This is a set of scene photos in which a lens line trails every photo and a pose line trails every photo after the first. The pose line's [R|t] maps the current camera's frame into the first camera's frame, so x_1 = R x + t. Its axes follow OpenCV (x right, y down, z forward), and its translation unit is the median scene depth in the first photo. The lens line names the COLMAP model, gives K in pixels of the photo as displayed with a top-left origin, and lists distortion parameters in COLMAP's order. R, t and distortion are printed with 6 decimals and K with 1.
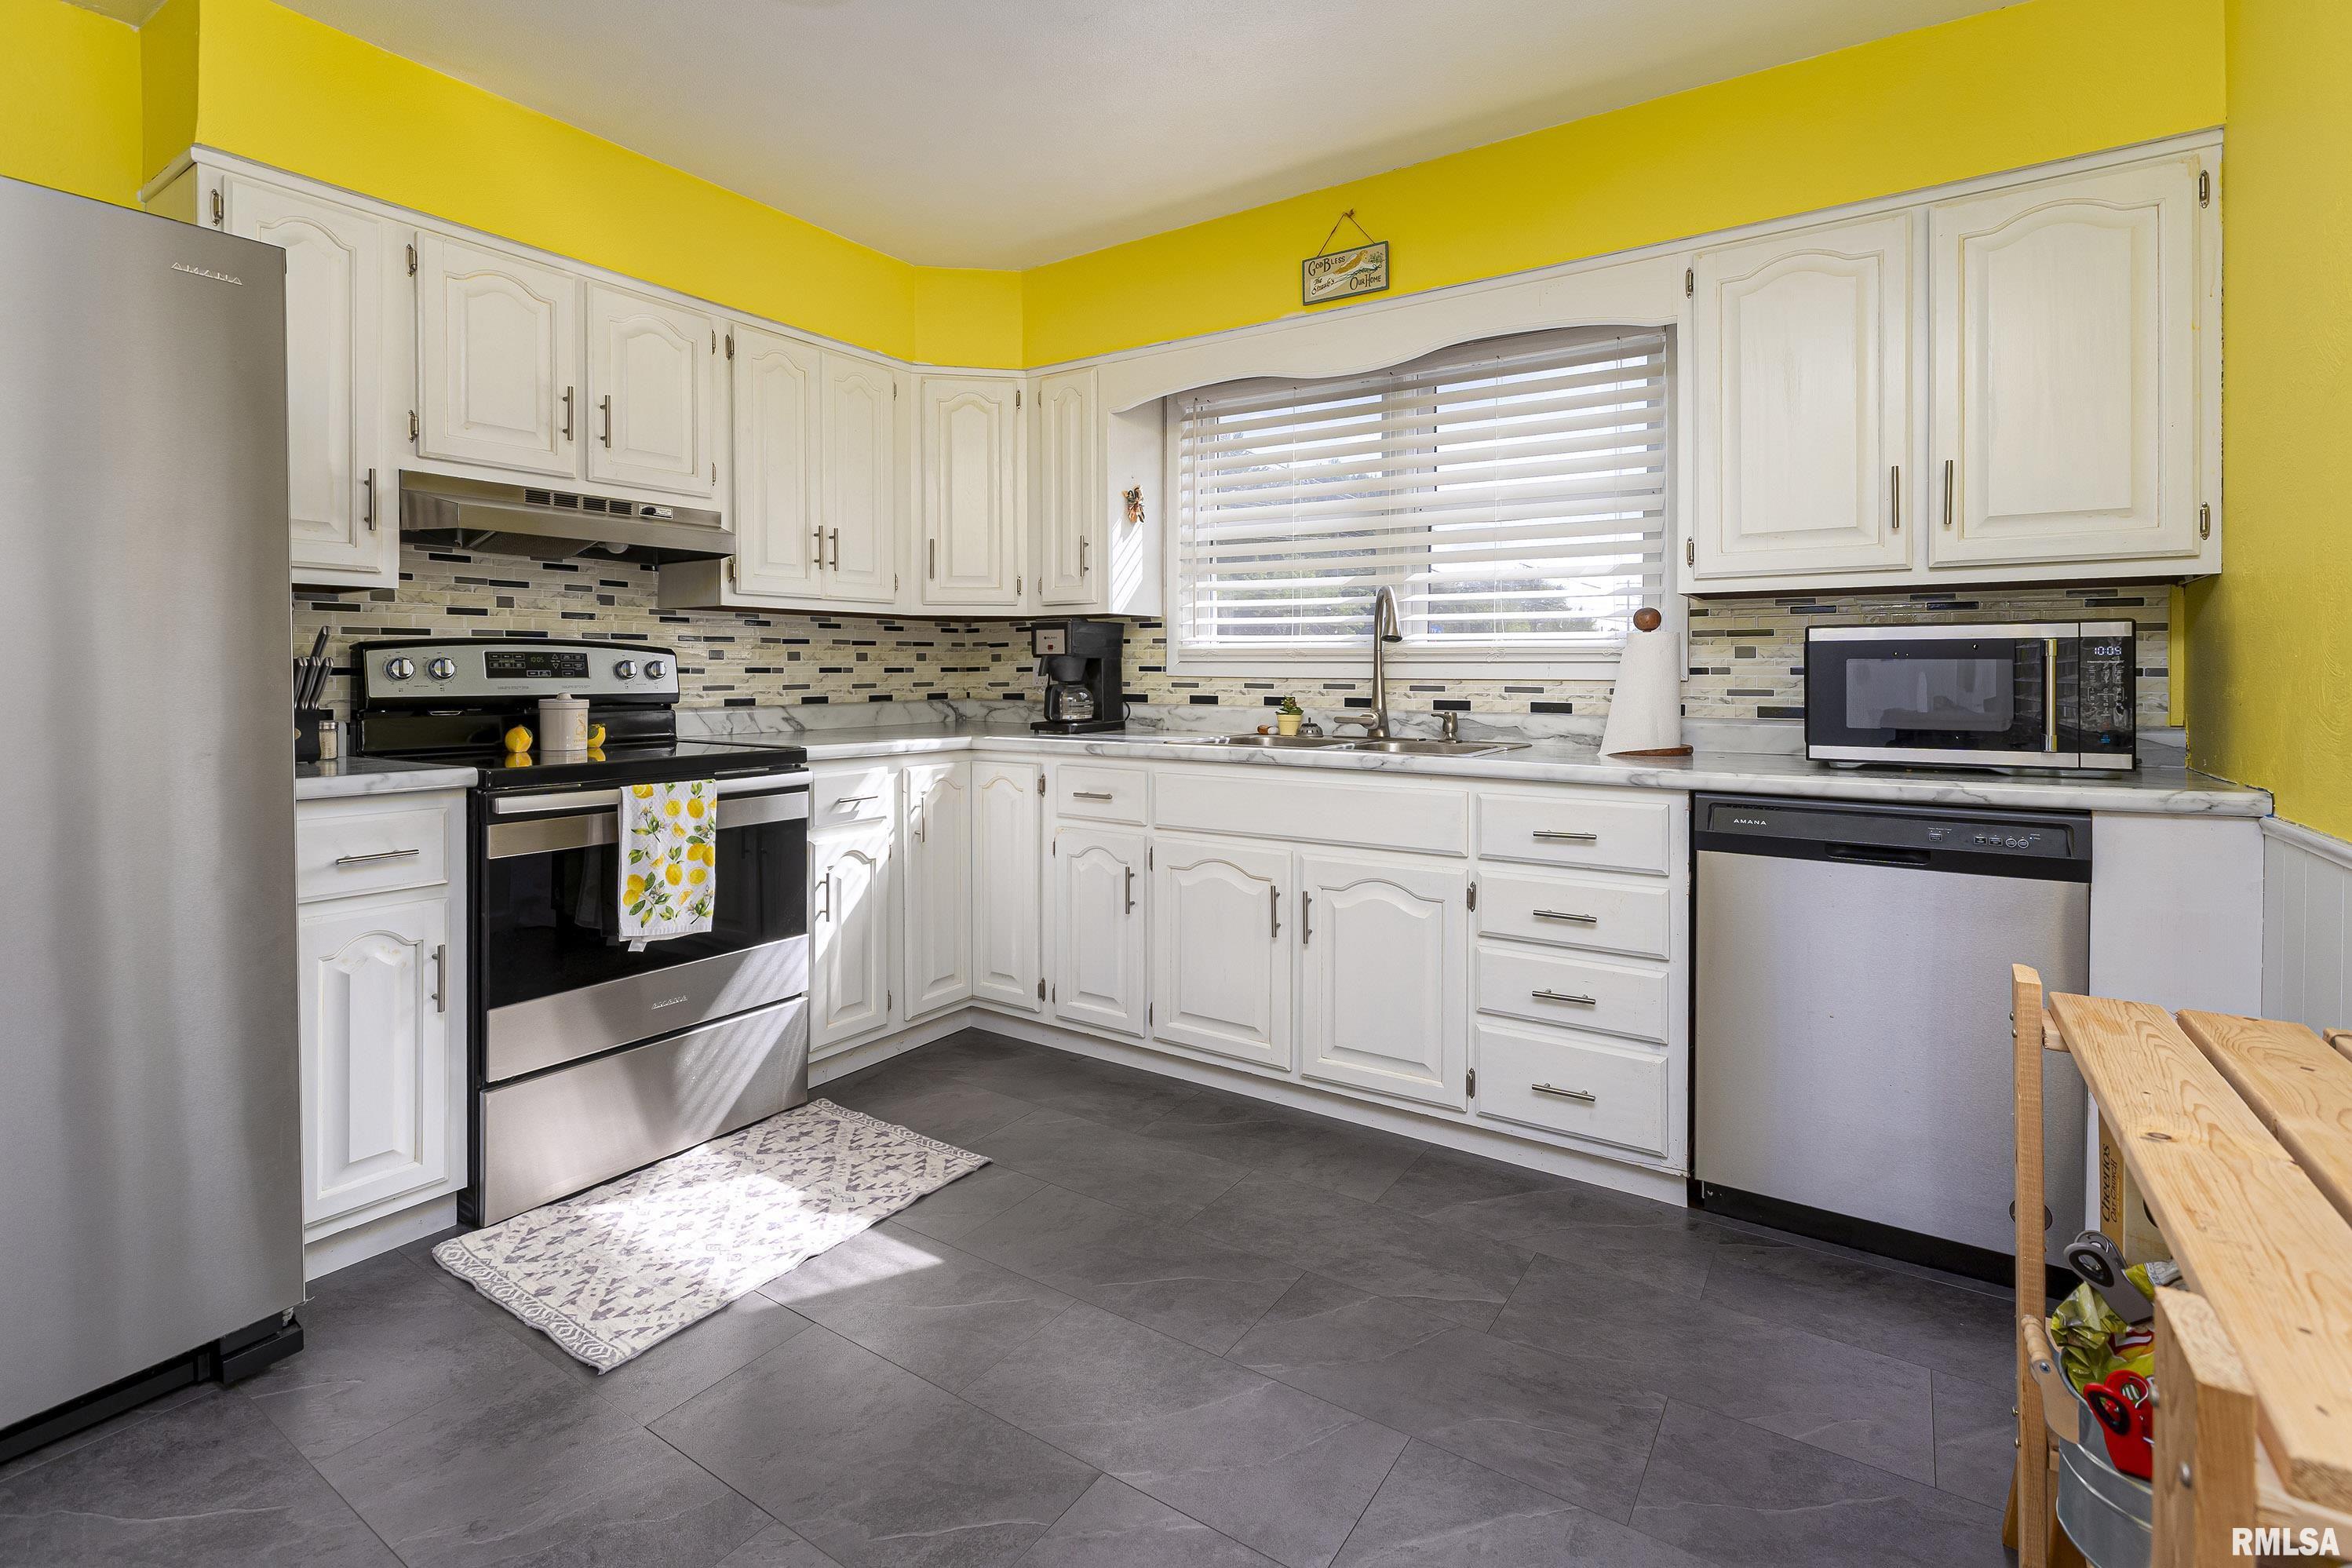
lens RADIAL K [[1089.1, 0, 1164.3], [0, 1089.1, 680.4], [0, 0, 1]] dist [-0.000009, 0.000131]
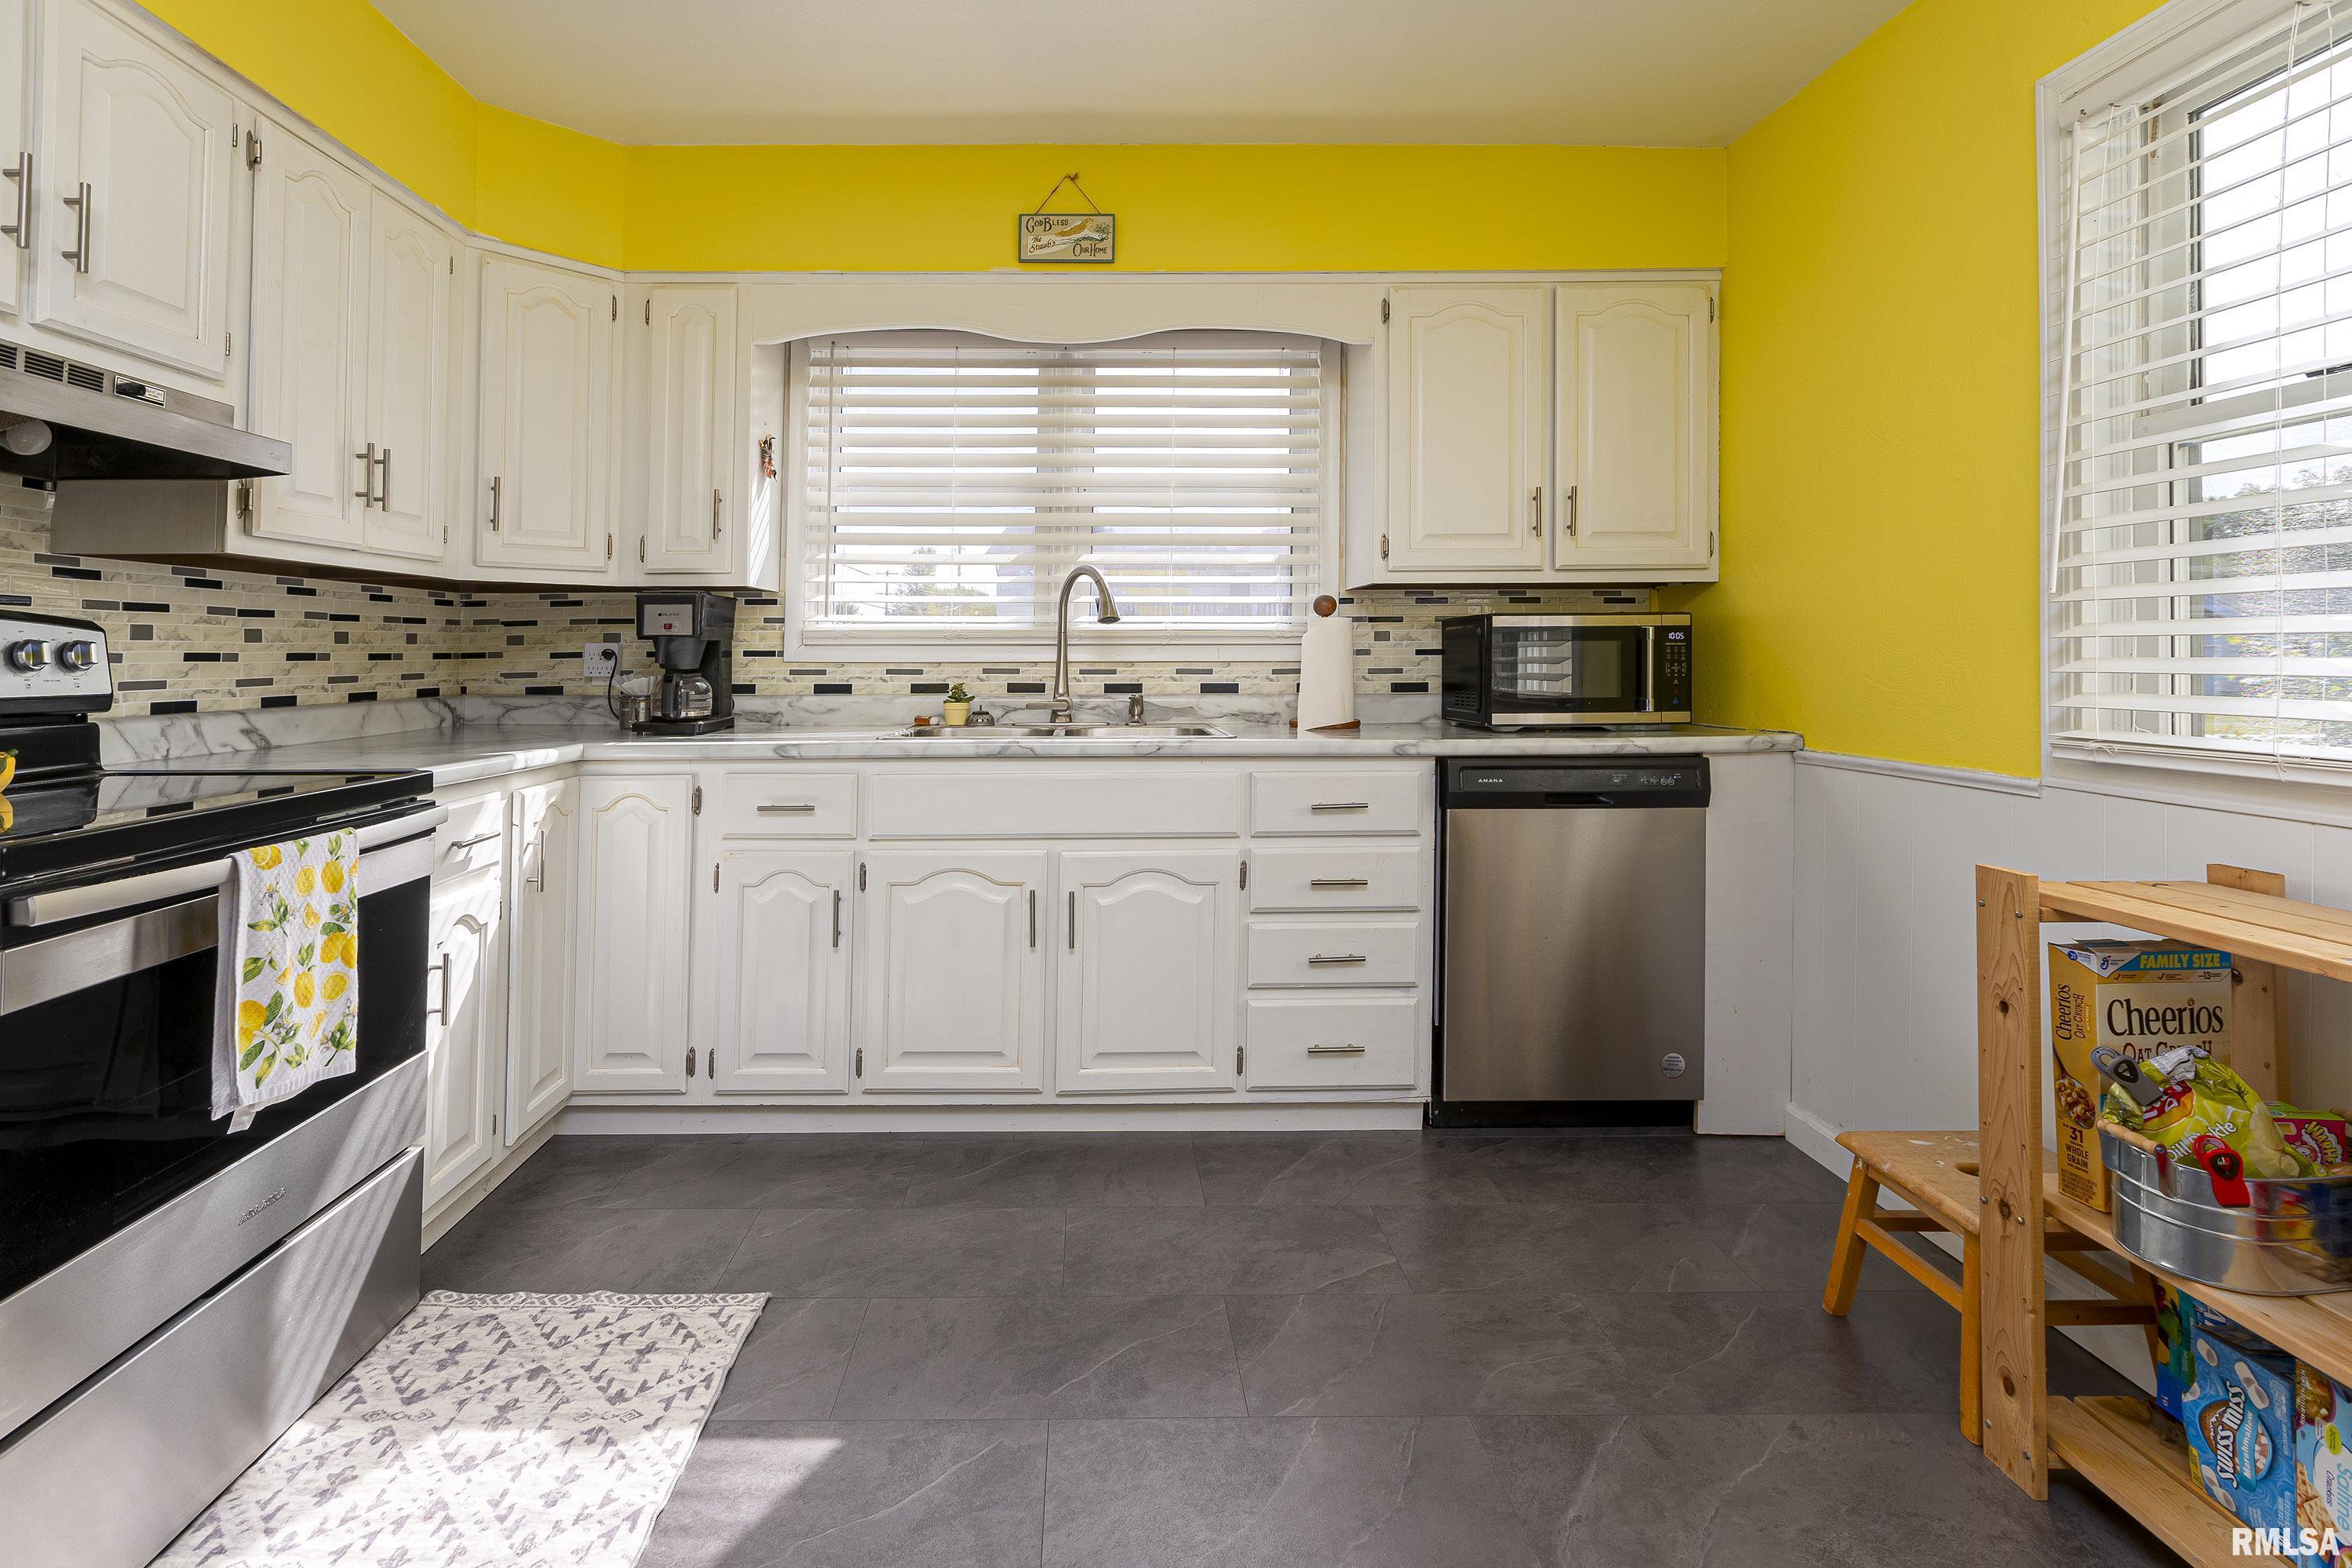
lens RADIAL K [[1100.8, 0, 1111.9], [0, 1100.8, 643.5], [0, 0, 1]] dist [-0.000791, 0.000574]
pose [[0.825511, 0.001655, 0.564383, -0.362640], [0.010908, 0.999762, -0.018887, 0.000930], [-0.564280, 0.021748, 0.825297, 0.198628]]
